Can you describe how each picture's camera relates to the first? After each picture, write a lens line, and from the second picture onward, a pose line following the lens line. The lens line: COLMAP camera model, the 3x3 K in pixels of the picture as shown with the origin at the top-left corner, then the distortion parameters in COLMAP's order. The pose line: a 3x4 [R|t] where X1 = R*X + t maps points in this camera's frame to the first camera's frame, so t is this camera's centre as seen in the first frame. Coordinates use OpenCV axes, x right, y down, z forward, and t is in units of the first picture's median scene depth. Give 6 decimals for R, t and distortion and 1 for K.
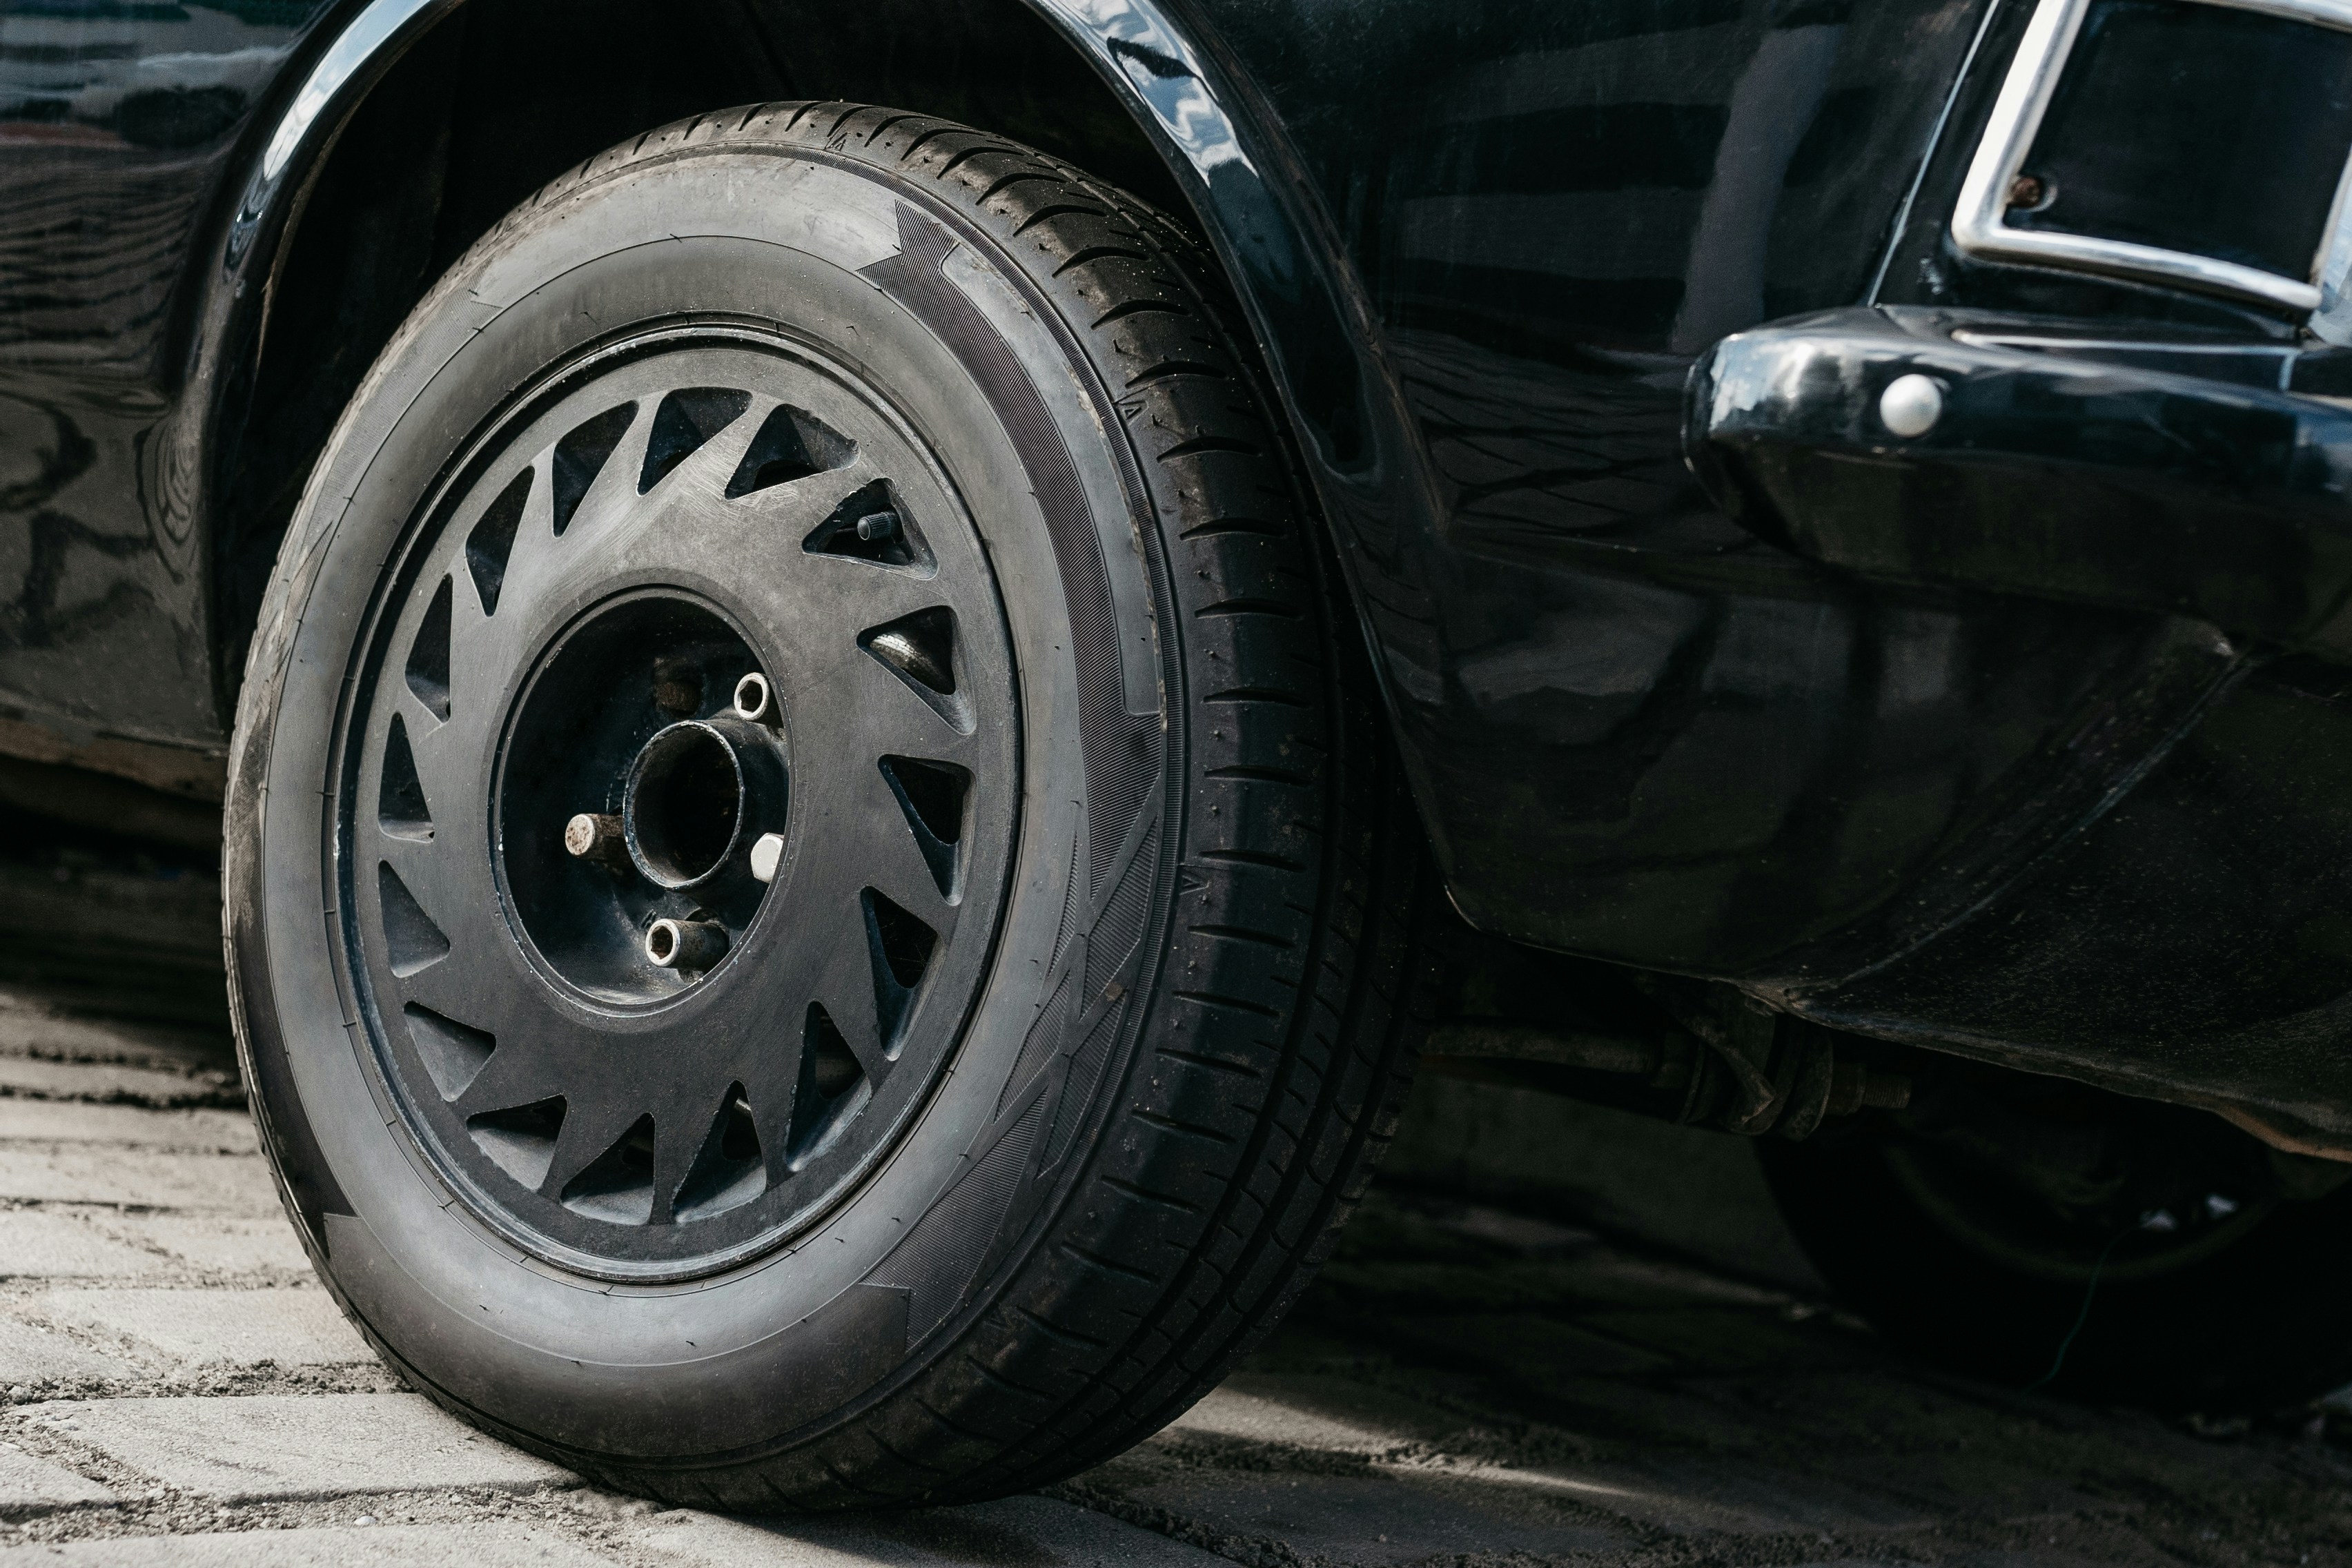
lens RADIAL K [[3734.6, 0, 1176.0], [0, 3734.6, 784.0], [0, 0, 1]] dist [-0.070939, 0.005423]
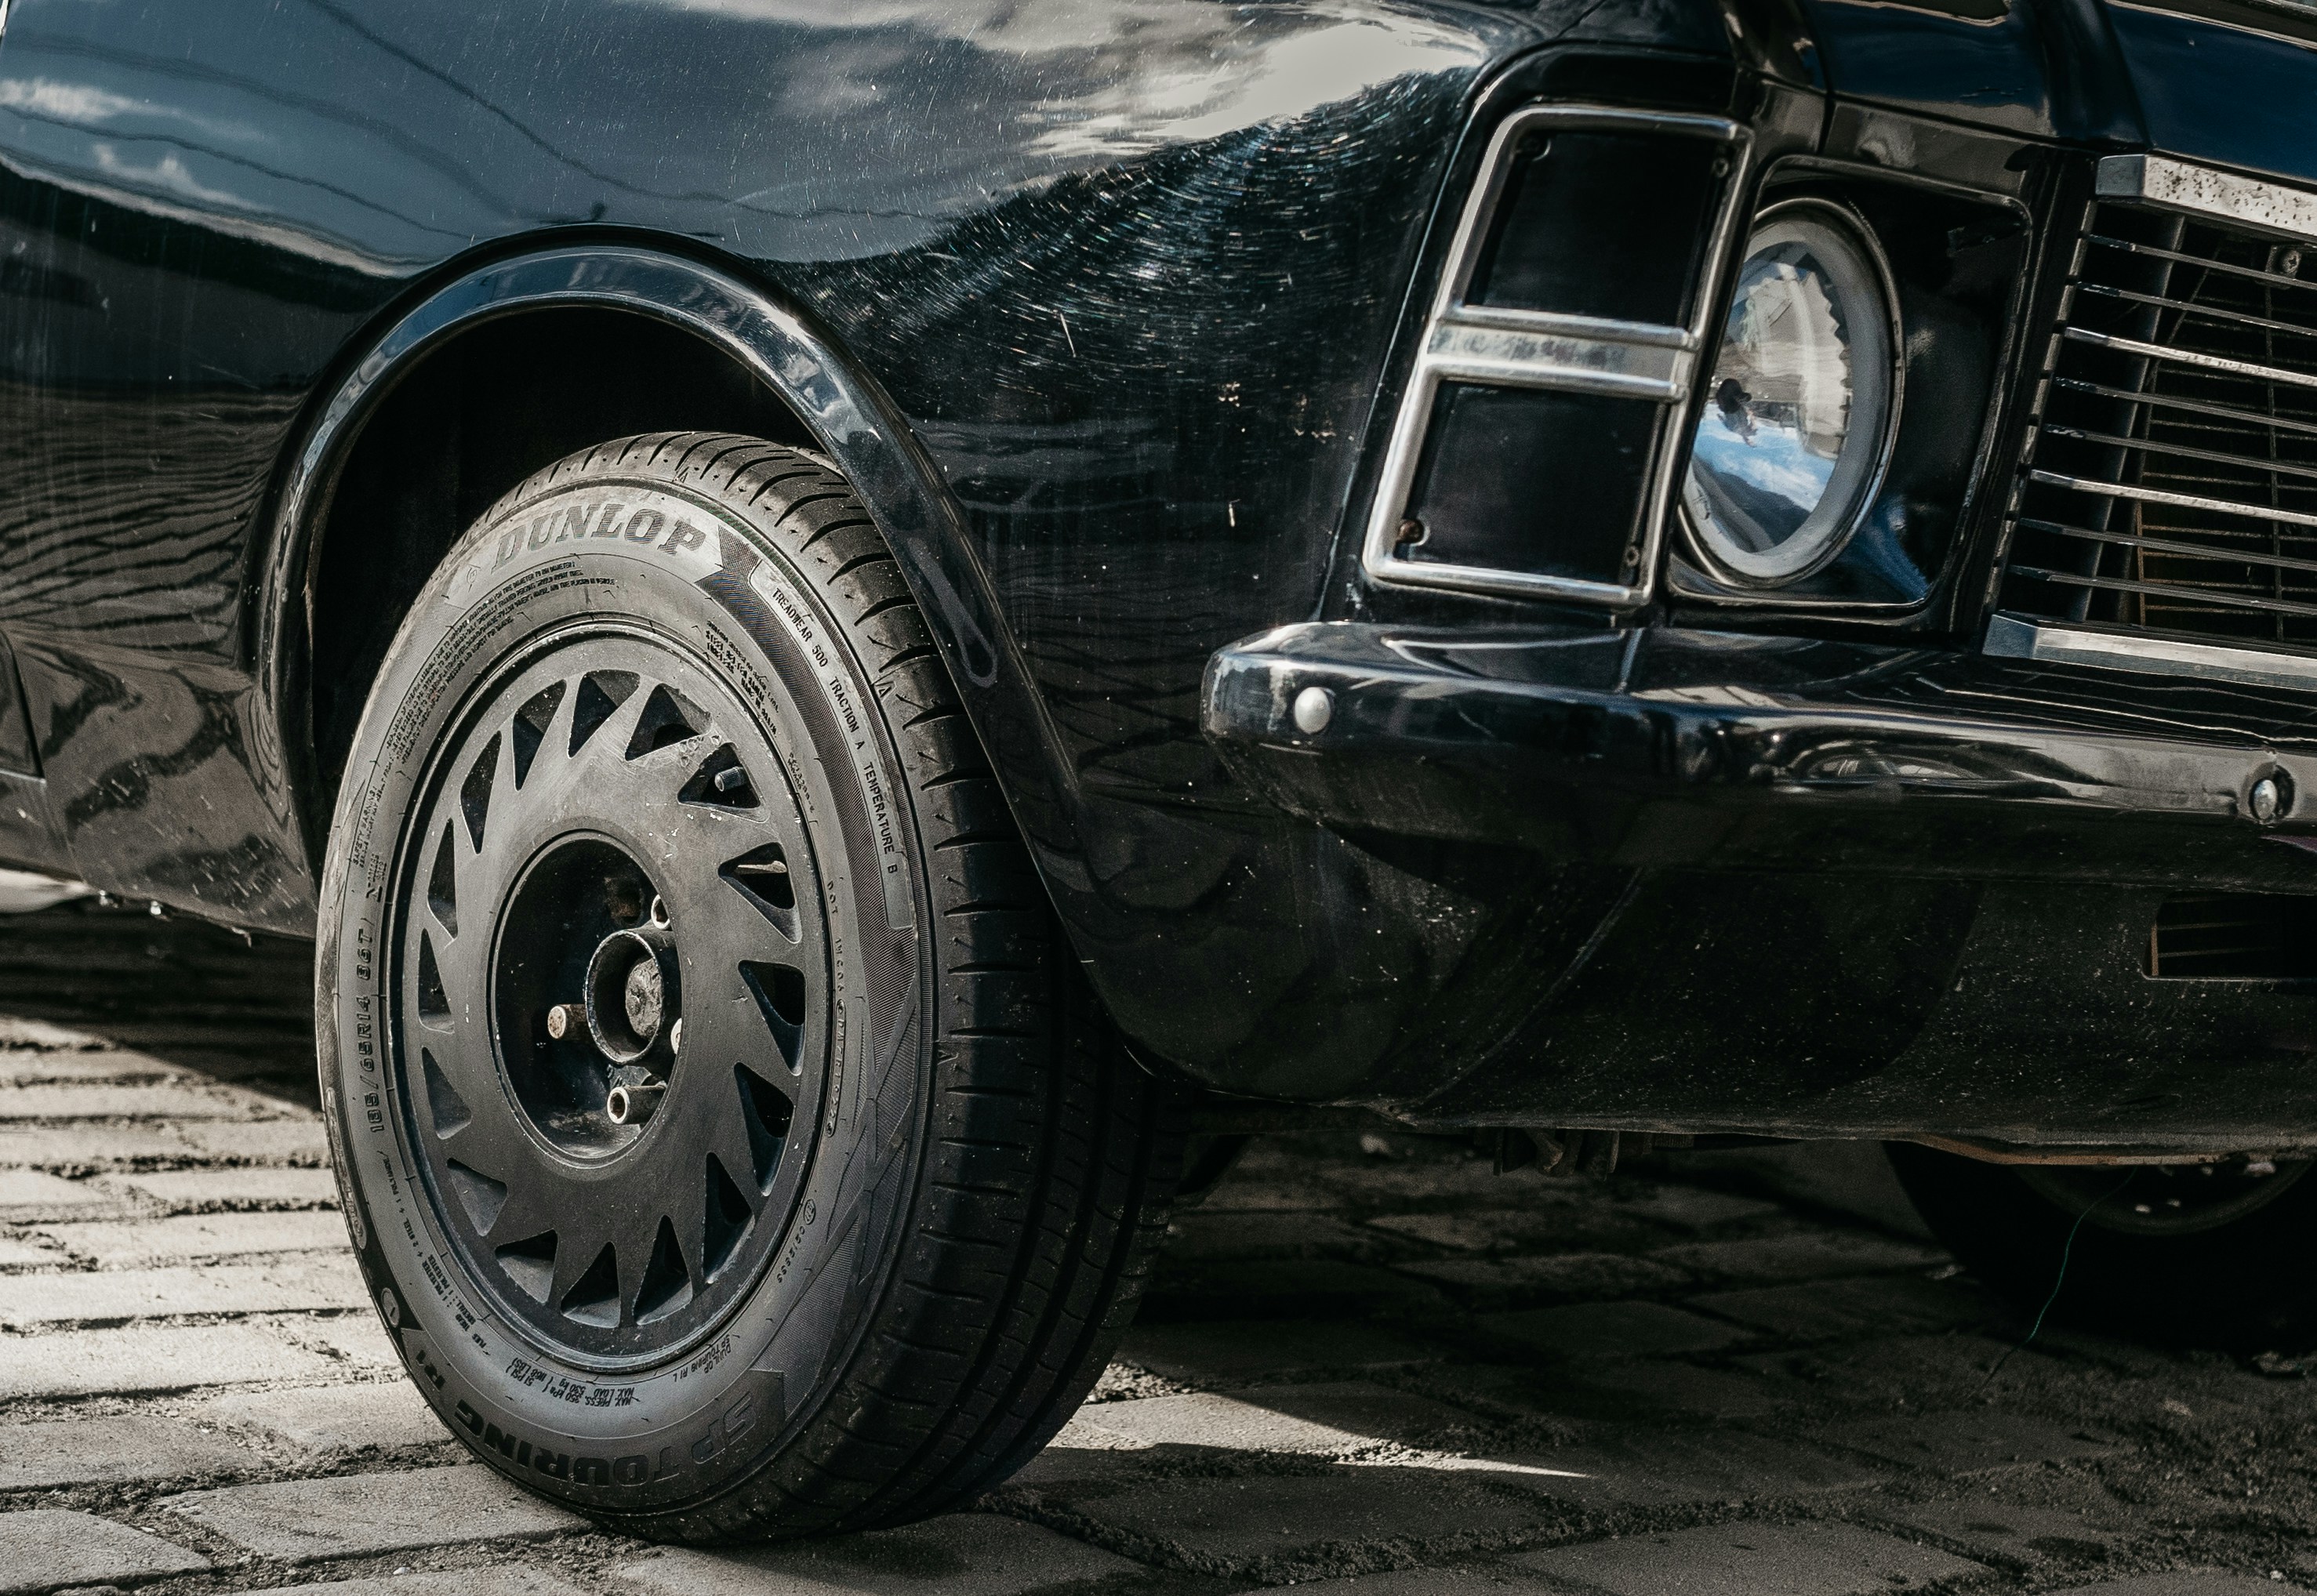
lens RADIAL K [[4273.9, 0, 1158.5], [0, 4273.9, 798.0], [0, 0, 1]] dist [-0.044449, -0.252168]
pose [[0.983206, -0.084006, -0.162013, 0.303061], [0.090034, 0.995480, 0.030217, -0.094025], [0.158743, -0.044296, 0.986326, -0.427248]]
